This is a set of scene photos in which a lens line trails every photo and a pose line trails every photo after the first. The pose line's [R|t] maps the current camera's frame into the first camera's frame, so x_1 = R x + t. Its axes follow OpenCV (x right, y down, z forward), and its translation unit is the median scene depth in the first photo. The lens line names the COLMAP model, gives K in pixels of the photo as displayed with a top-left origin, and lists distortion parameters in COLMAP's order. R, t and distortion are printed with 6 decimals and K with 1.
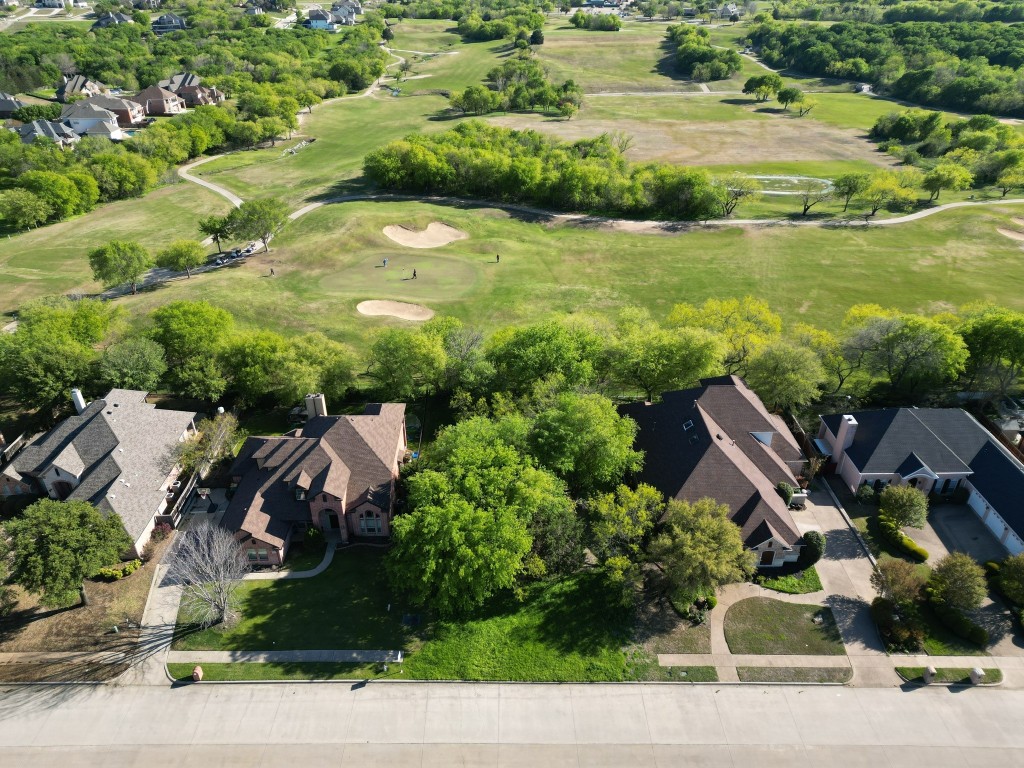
lens RADIAL K [[714.1, 0, 513.8], [0, 714.1, 381.6], [0, 0, 1]] dist [0.056653, -0.040874]
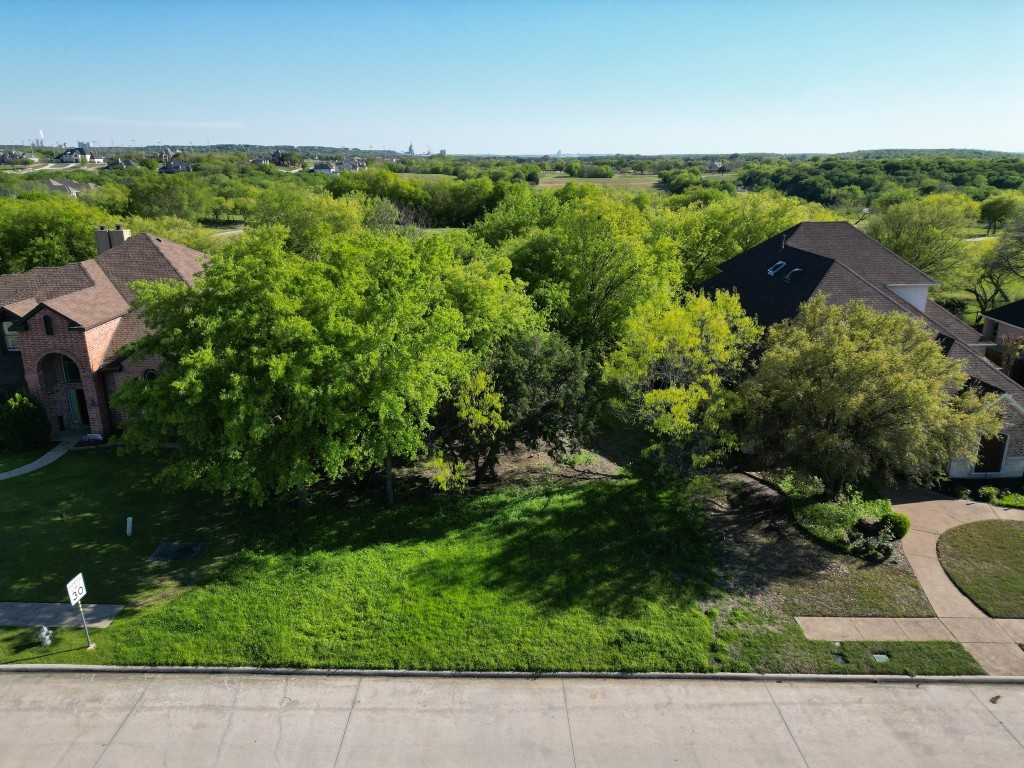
lens RADIAL K [[714.1, 0, 514.3], [0, 714.1, 386.1], [0, 0, 1]] dist [0.056653, -0.040874]
pose [[0.999999, 0.001128, -0.000191, 0.043879], [-0.001142, 0.973855, -0.227167, 0.296574], [-0.000071, 0.227167, 0.973856, 0.514675]]
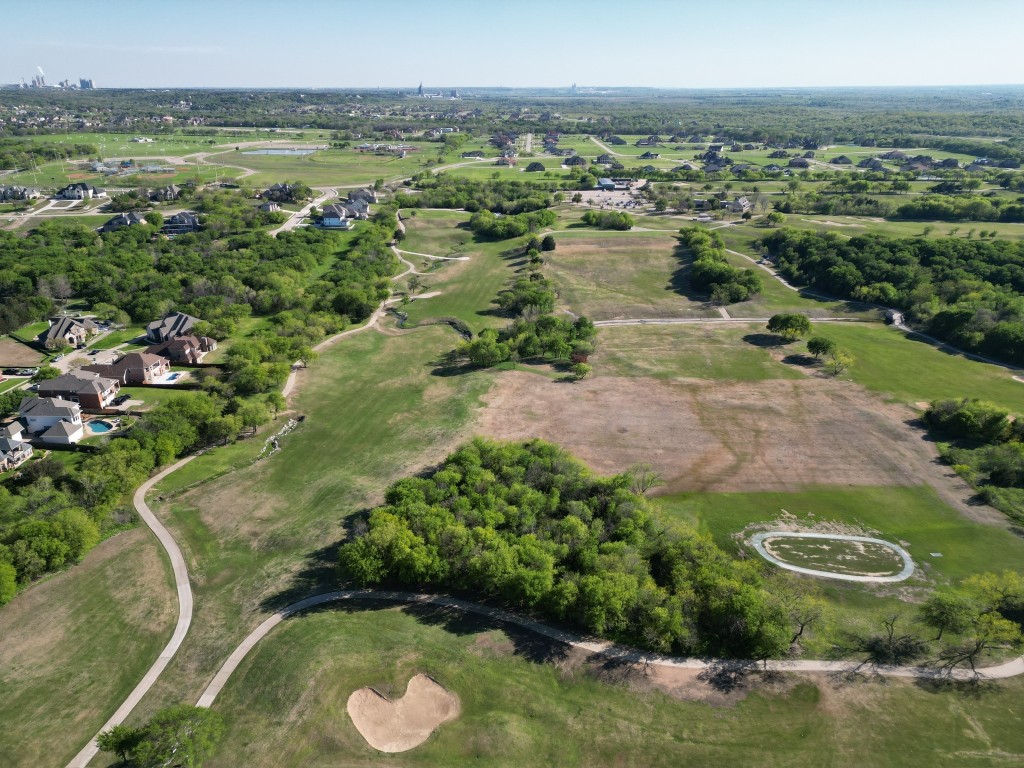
lens RADIAL K [[714.1, 0, 513.8], [0, 714.1, 389.7], [0, 0, 1]] dist [0.056653, -0.040874]
pose [[0.999844, 0.008108, -0.015668, 0.009203], [-0.010329, 0.989040, -0.147288, -0.927672], [0.014302, 0.147427, 0.988970, 0.408425]]
